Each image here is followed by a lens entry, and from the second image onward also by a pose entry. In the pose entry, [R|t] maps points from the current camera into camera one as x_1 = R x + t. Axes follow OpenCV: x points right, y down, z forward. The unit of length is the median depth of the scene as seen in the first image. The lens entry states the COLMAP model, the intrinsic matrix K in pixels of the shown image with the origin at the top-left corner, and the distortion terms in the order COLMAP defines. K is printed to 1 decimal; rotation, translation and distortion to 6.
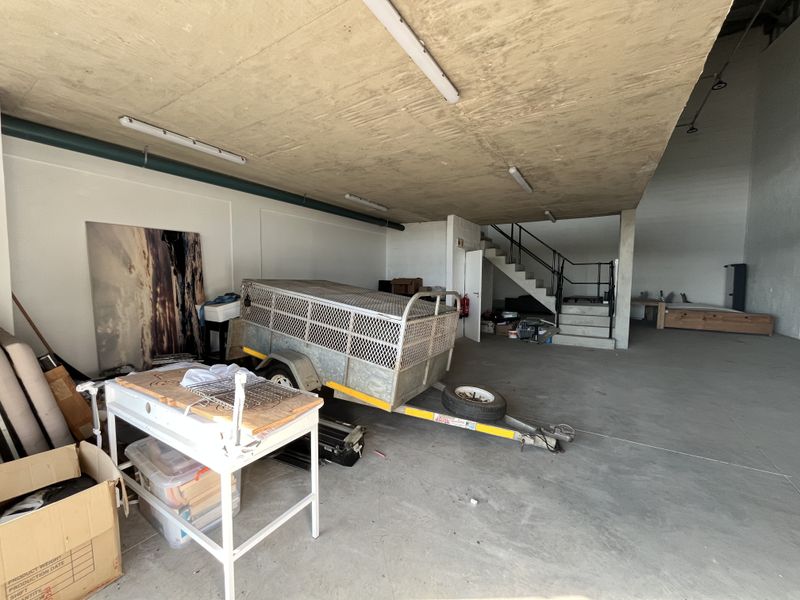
lens RADIAL K [[324.3, 0, 399.8], [0, 324.3, 300.8], [0, 0, 1]] dist [-0.002062, -0.000210]
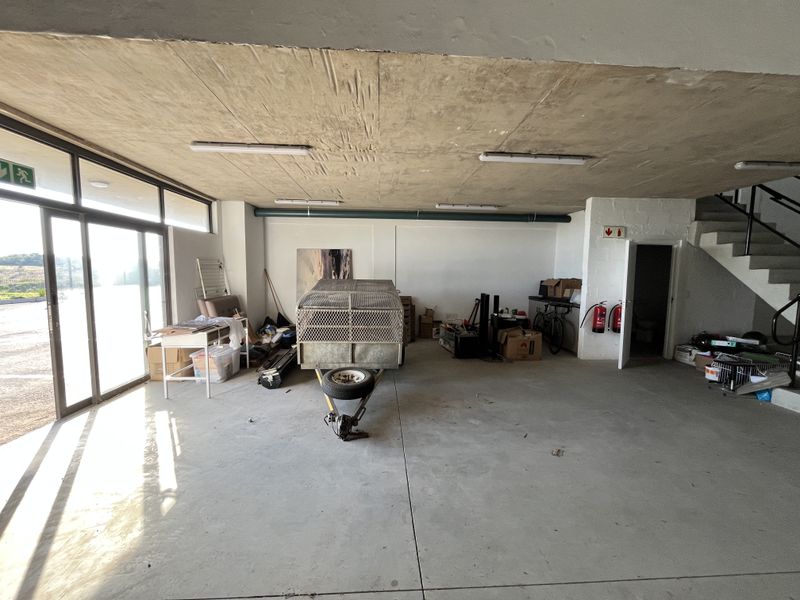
lens RADIAL K [[324.3, 0, 400.1], [0, 324.3, 302.3], [0, 0, 1]] dist [-0.002062, -0.000210]
pose [[0.578684, 0.072280, -0.812343, 0.925569], [-0.060406, 0.997128, 0.045691, -0.040215], [0.813312, 0.022630, 0.581387, 0.315668]]
